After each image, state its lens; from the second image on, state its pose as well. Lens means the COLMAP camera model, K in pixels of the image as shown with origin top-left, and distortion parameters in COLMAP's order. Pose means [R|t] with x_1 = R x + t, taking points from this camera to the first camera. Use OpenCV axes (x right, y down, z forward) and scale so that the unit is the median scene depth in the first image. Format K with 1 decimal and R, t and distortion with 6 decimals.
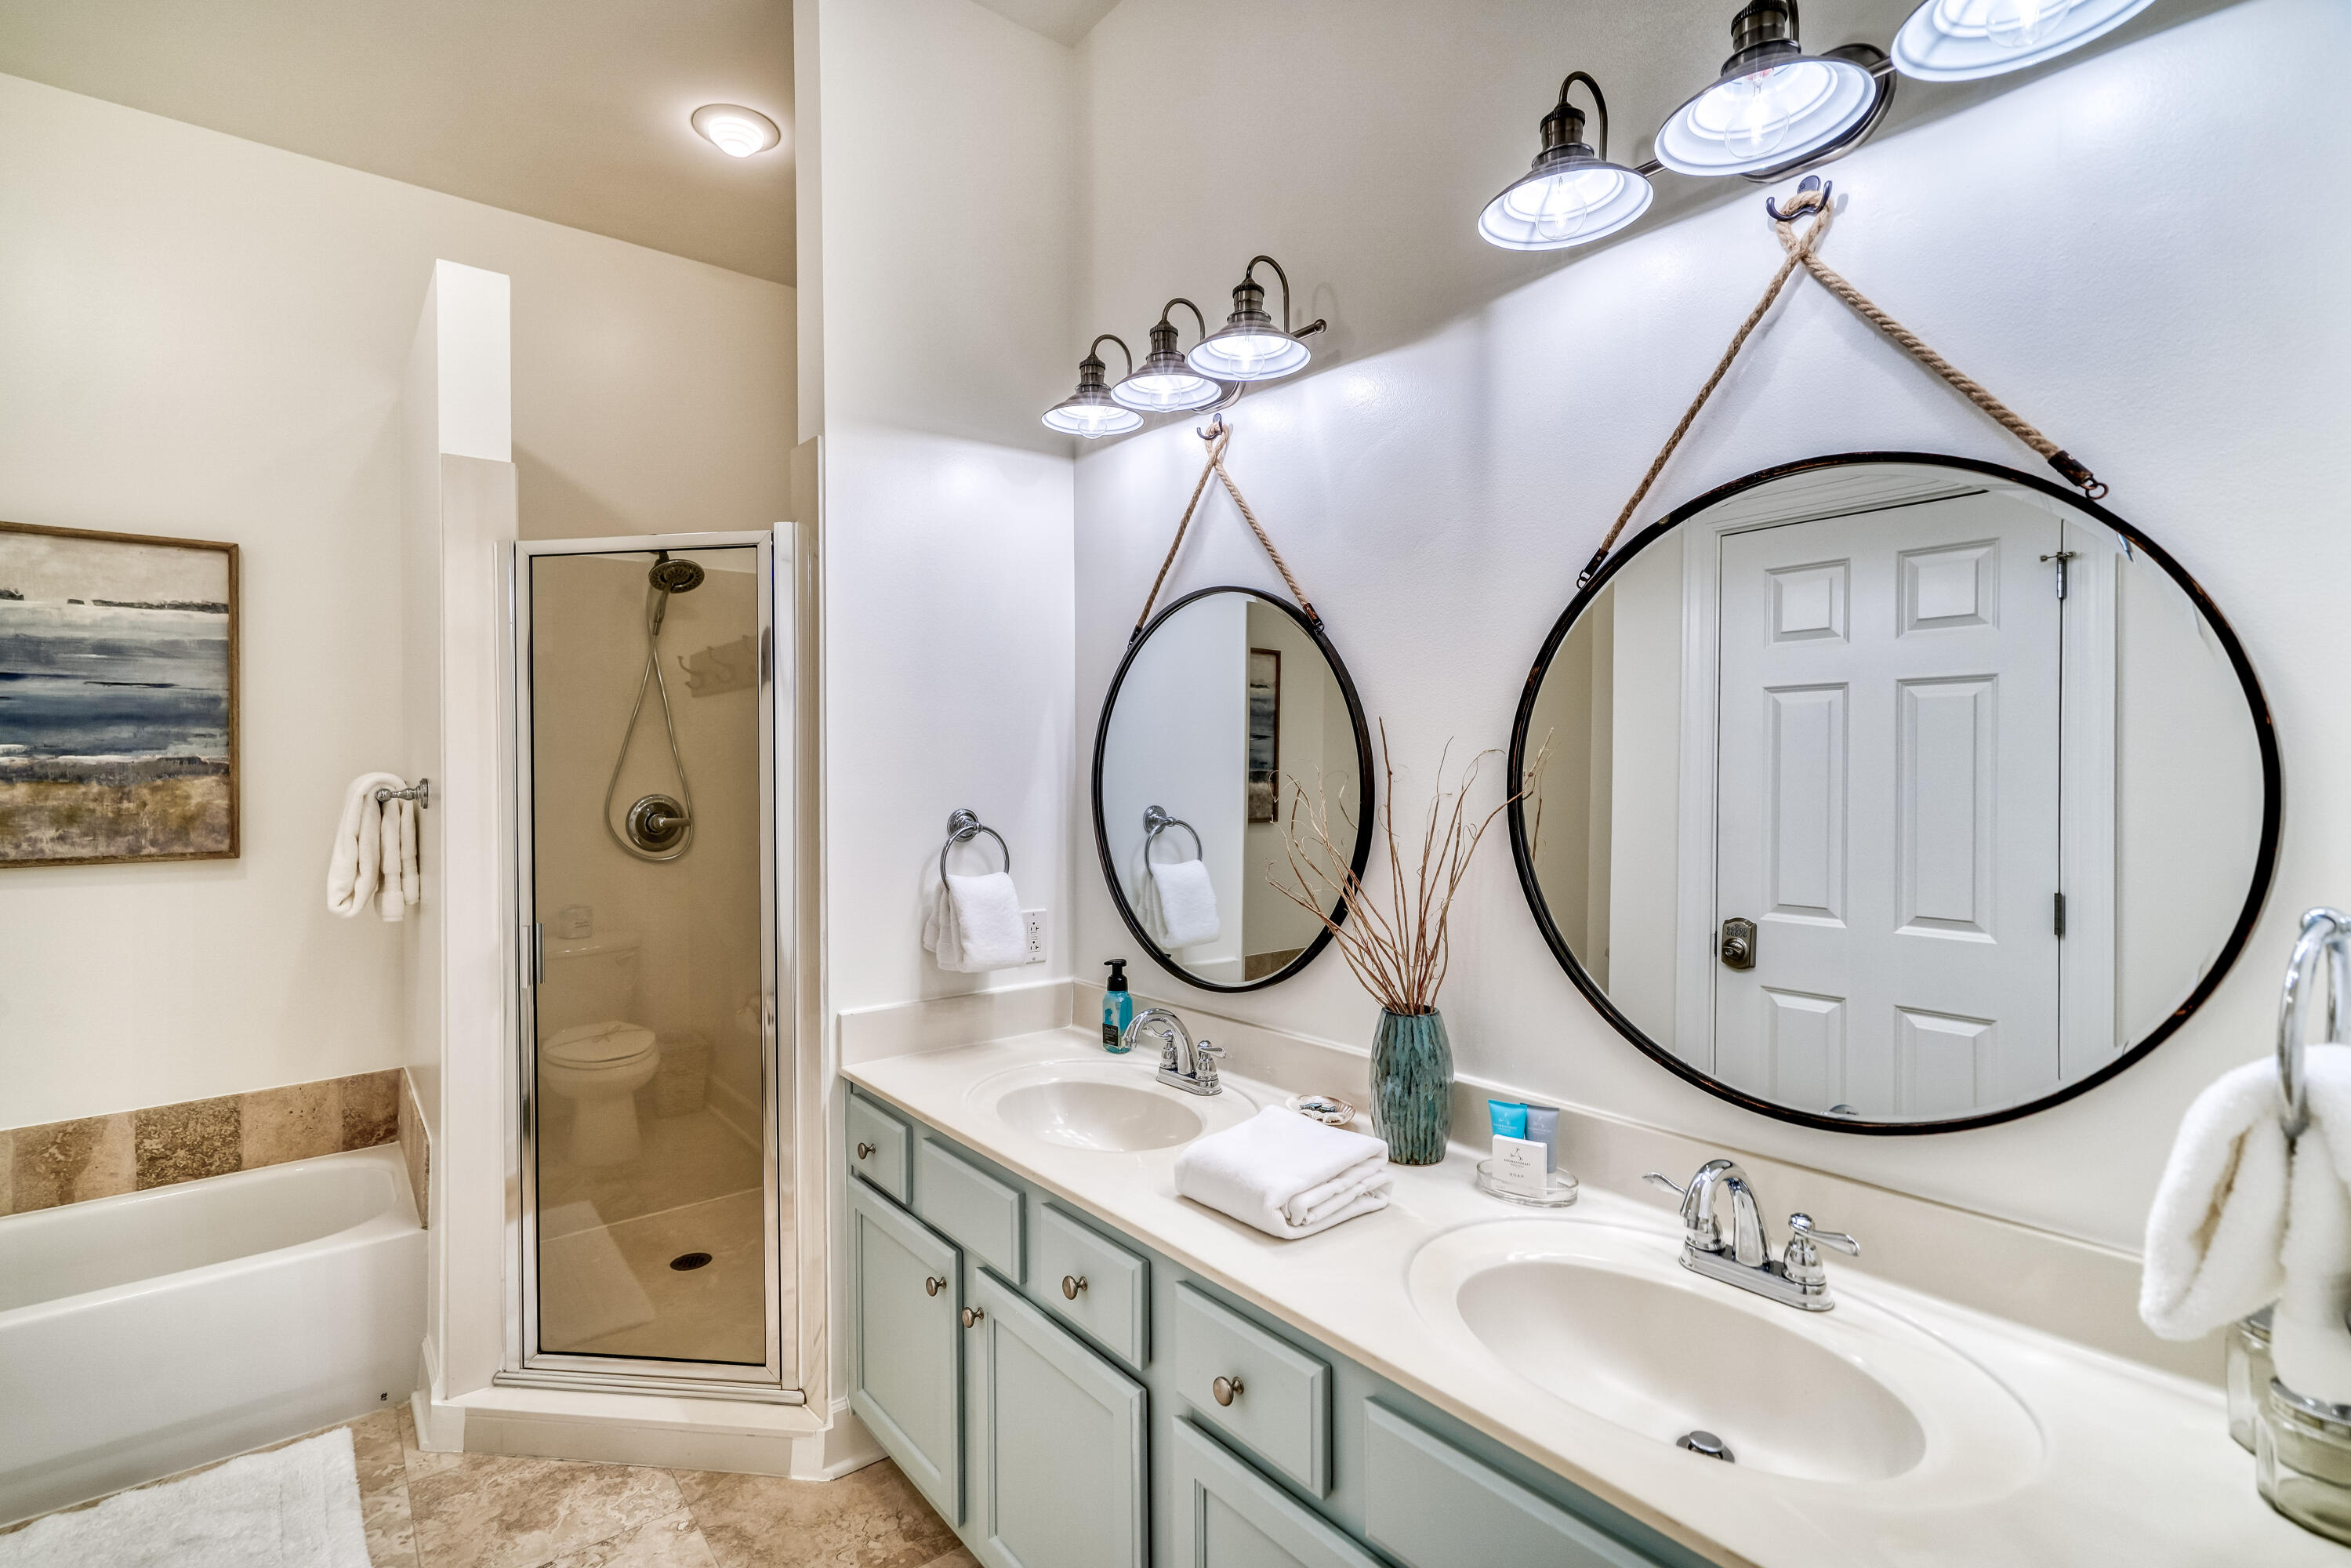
lens RADIAL K [[1086.6, 0, 1136.1], [0, 1086.6, 765.3], [0, 0, 1]] dist [-0.000041, 0.008472]
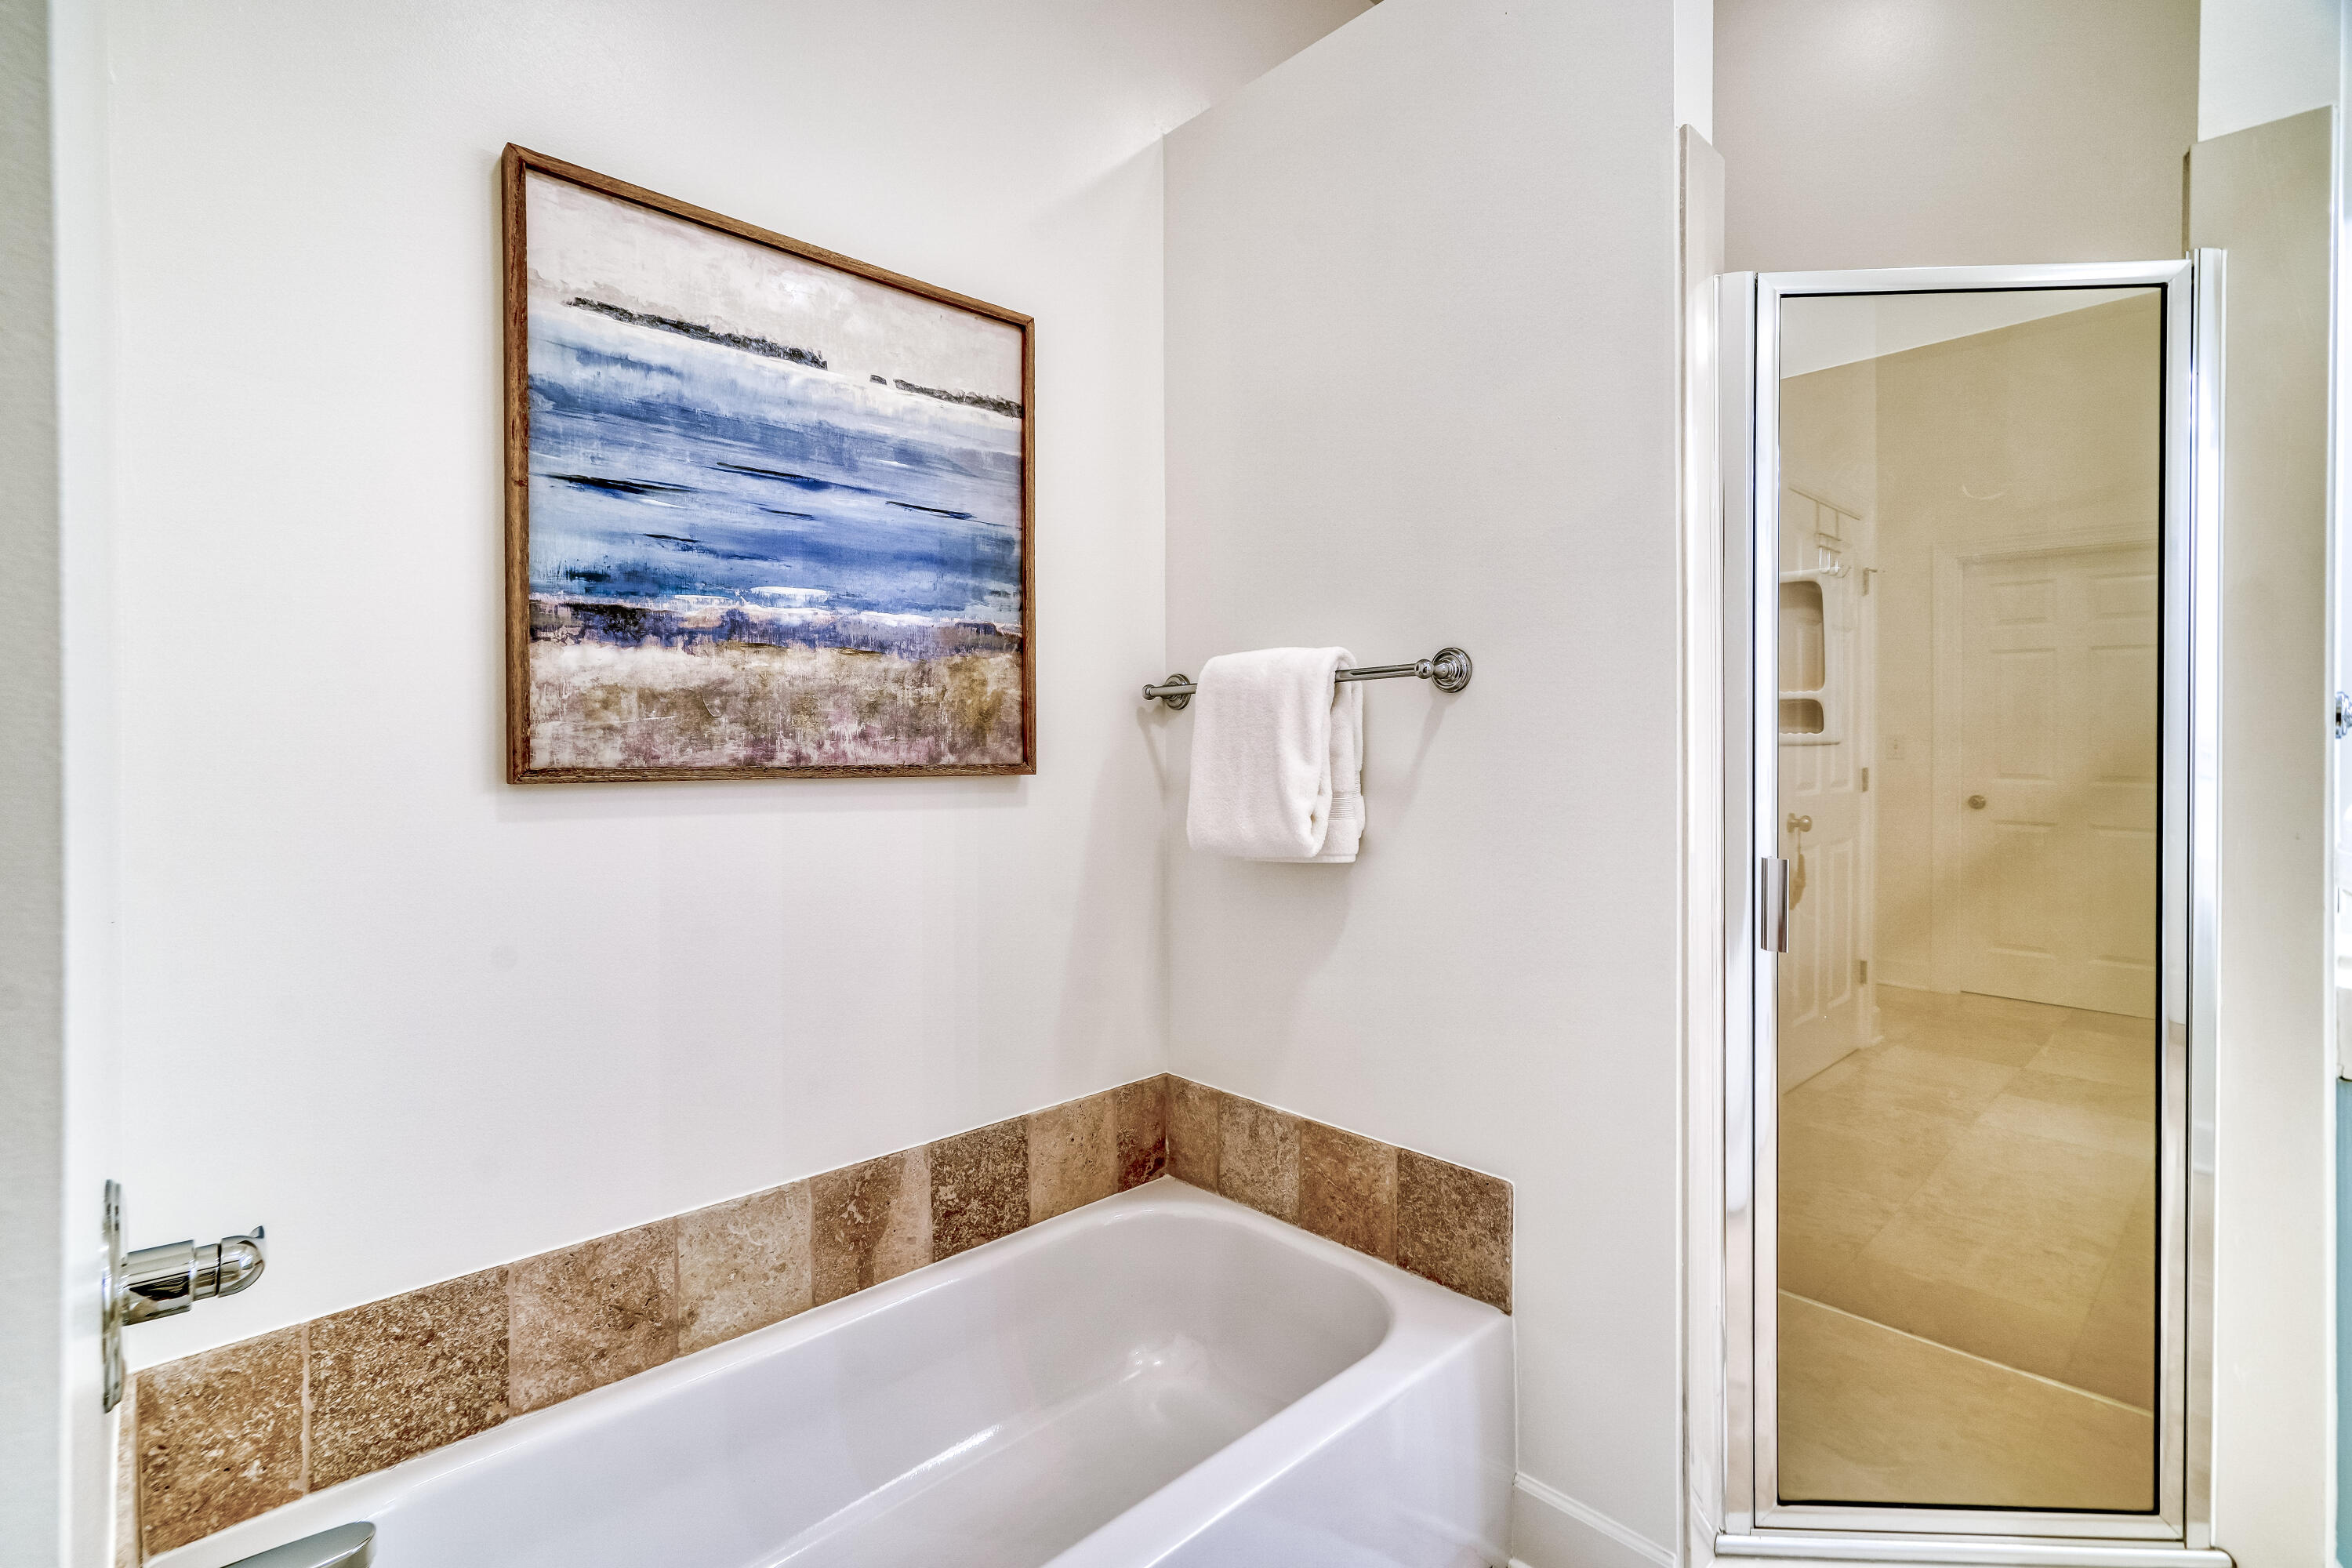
lens RADIAL K [[1087.0, 0, 1173.8], [0, 1087.0, 751.8], [0, 0, 1]] dist [-0.000041, 0.008472]
pose [[0.995315, 0.005642, 0.096517, -0.829344], [-0.005947, 0.999978, 0.002875, 0.070722], [-0.096498, -0.003435, 0.995327, 0.318972]]
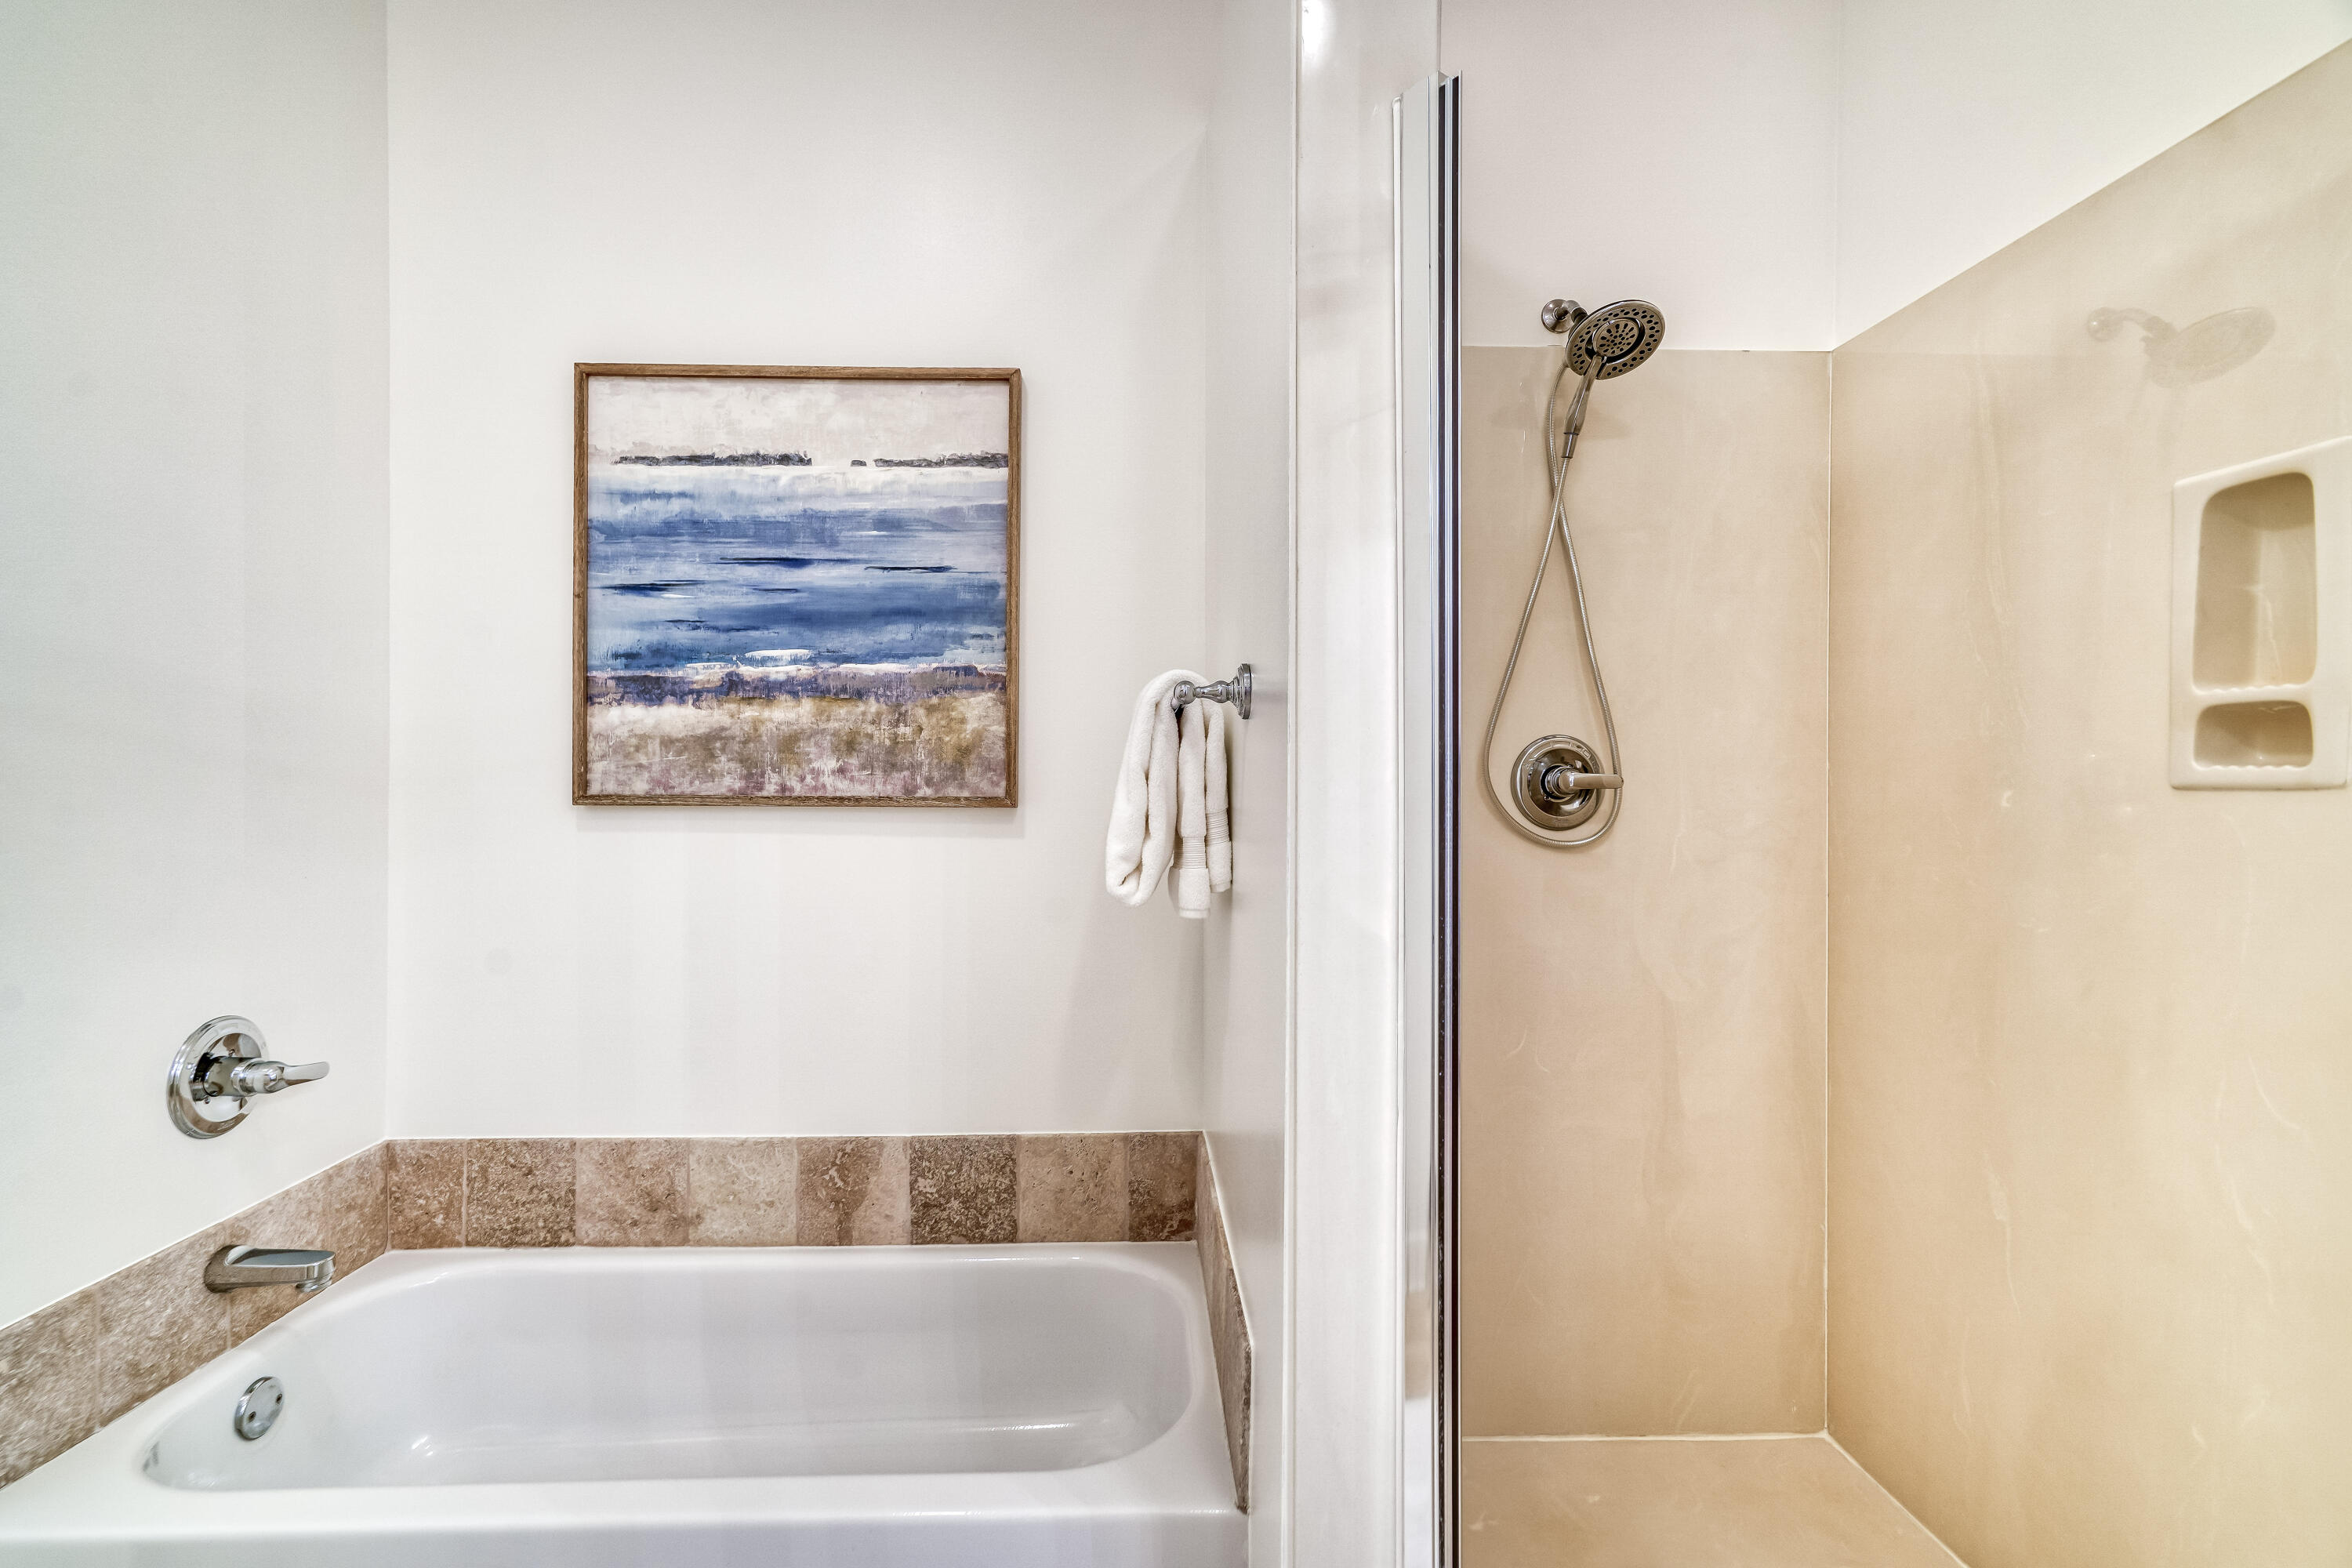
lens RADIAL K [[1087.0, 0, 1143.5], [0, 1087.0, 770.9], [0, 0, 1]] dist [-0.000041, 0.008472]
pose [[0.804832, 0.009352, -0.593429, -0.344247], [-0.009463, 0.999951, 0.002925, 0.060265], [0.593427, 0.003262, 0.804881, 0.492880]]
